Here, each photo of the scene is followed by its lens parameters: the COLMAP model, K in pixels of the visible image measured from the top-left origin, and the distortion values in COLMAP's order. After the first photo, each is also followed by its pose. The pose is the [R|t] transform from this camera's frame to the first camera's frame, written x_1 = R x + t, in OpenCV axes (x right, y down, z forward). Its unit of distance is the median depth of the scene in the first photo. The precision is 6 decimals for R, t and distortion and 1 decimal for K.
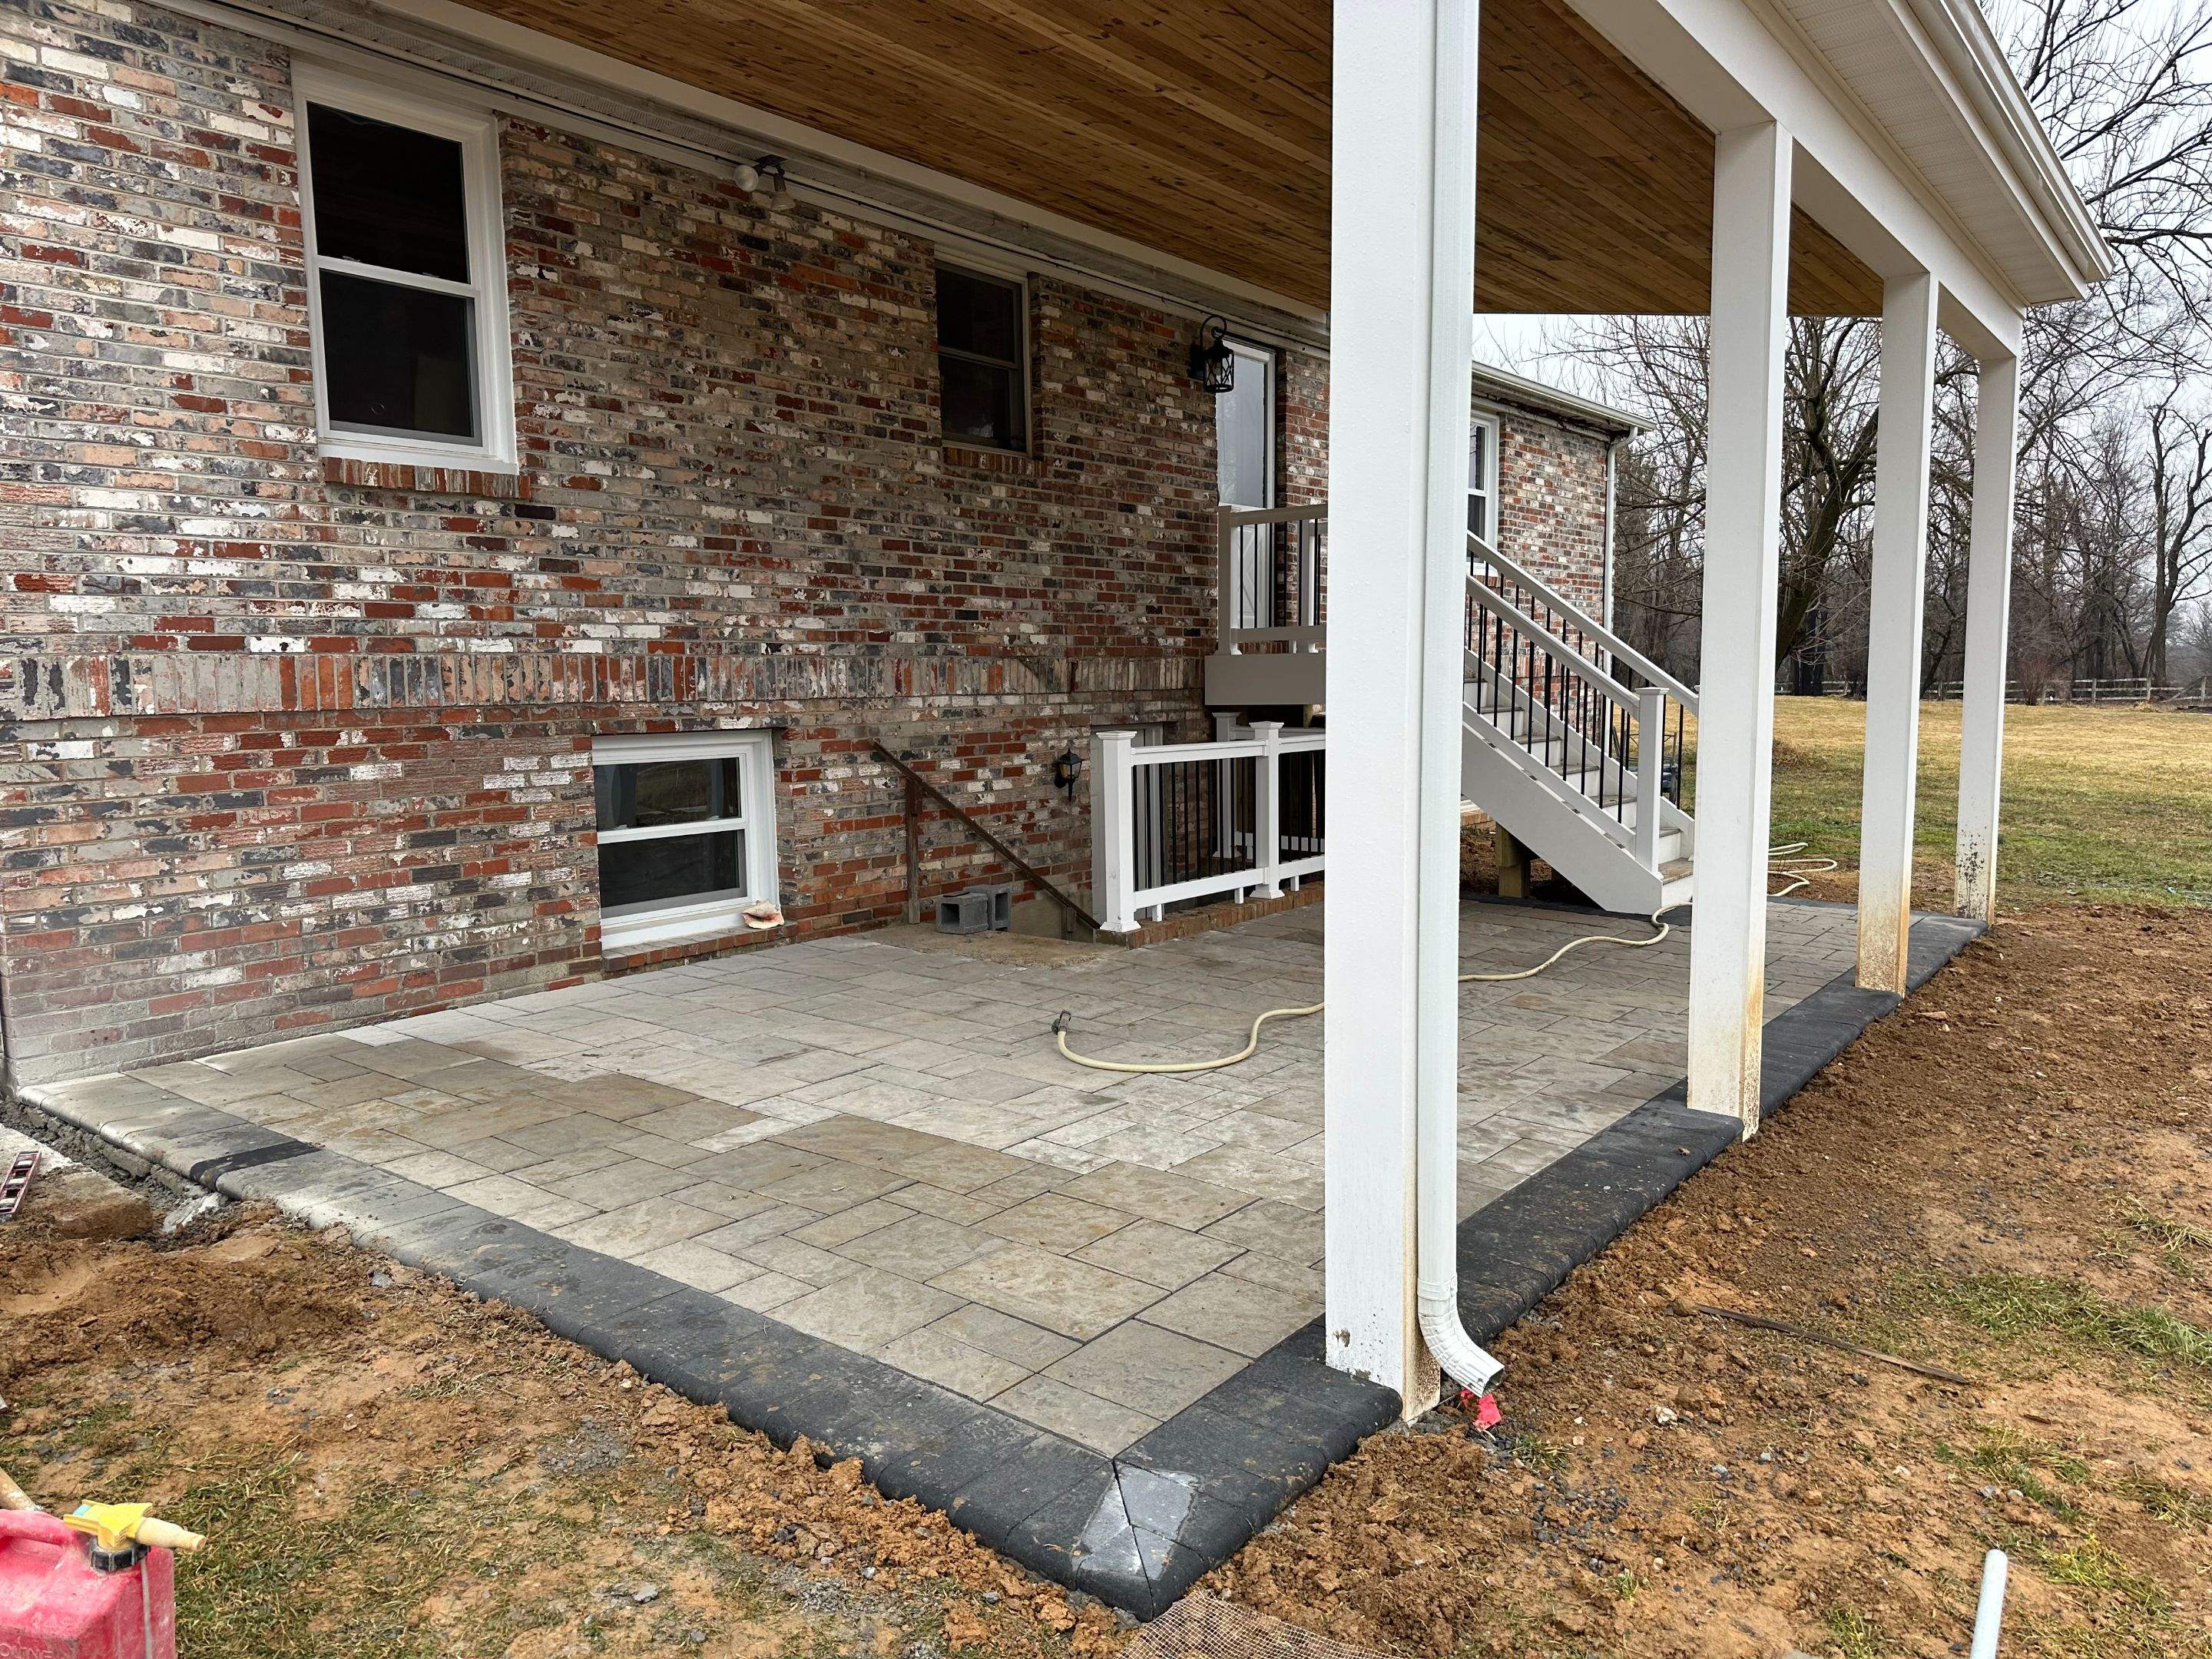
lens RADIAL K [[1559.5, 0, 1111.8], [0, 1559.5, 862.7], [0, 0, 1]] dist [0.089933, -0.111012]
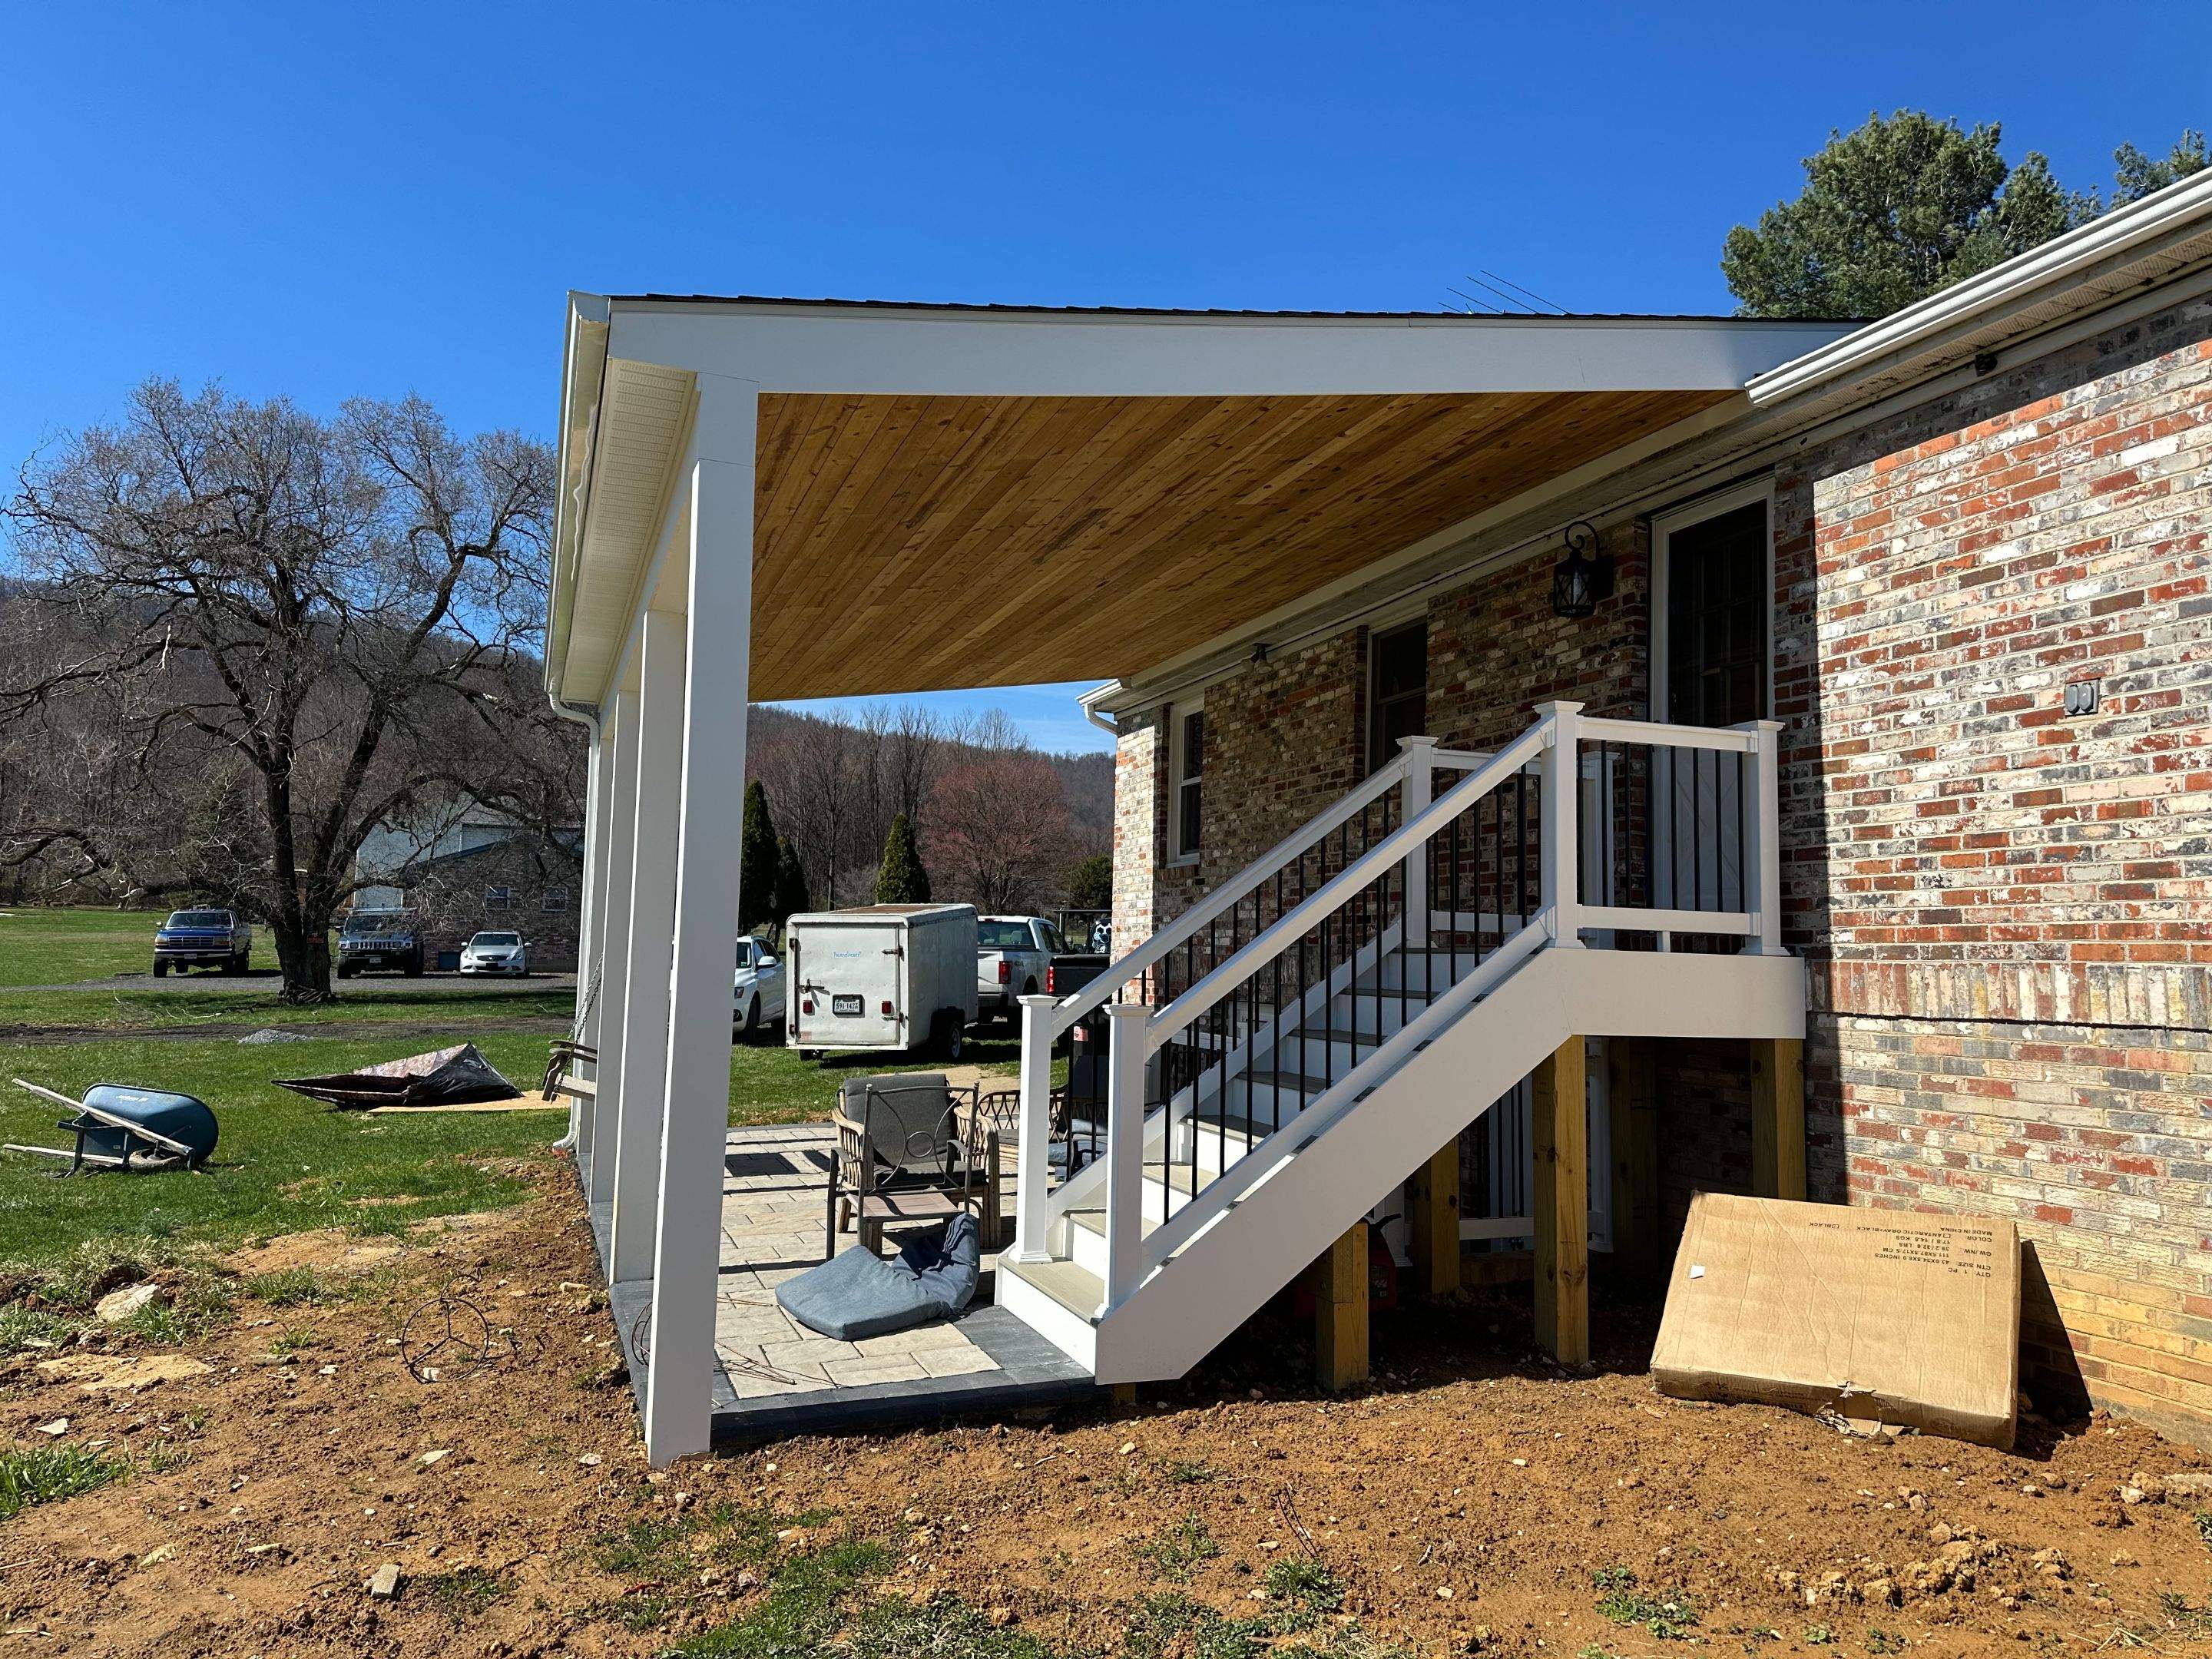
lens RADIAL K [[1559.5, 0, 1100.5], [0, 1559.5, 823.6], [0, 0, 1]] dist [0.089933, -0.111012]
pose [[-0.537615, -0.075184, -0.839832, 1.147630], [-0.116098, 0.993131, -0.014589, -0.220849], [0.835159, 0.089659, -0.542651, 1.698878]]
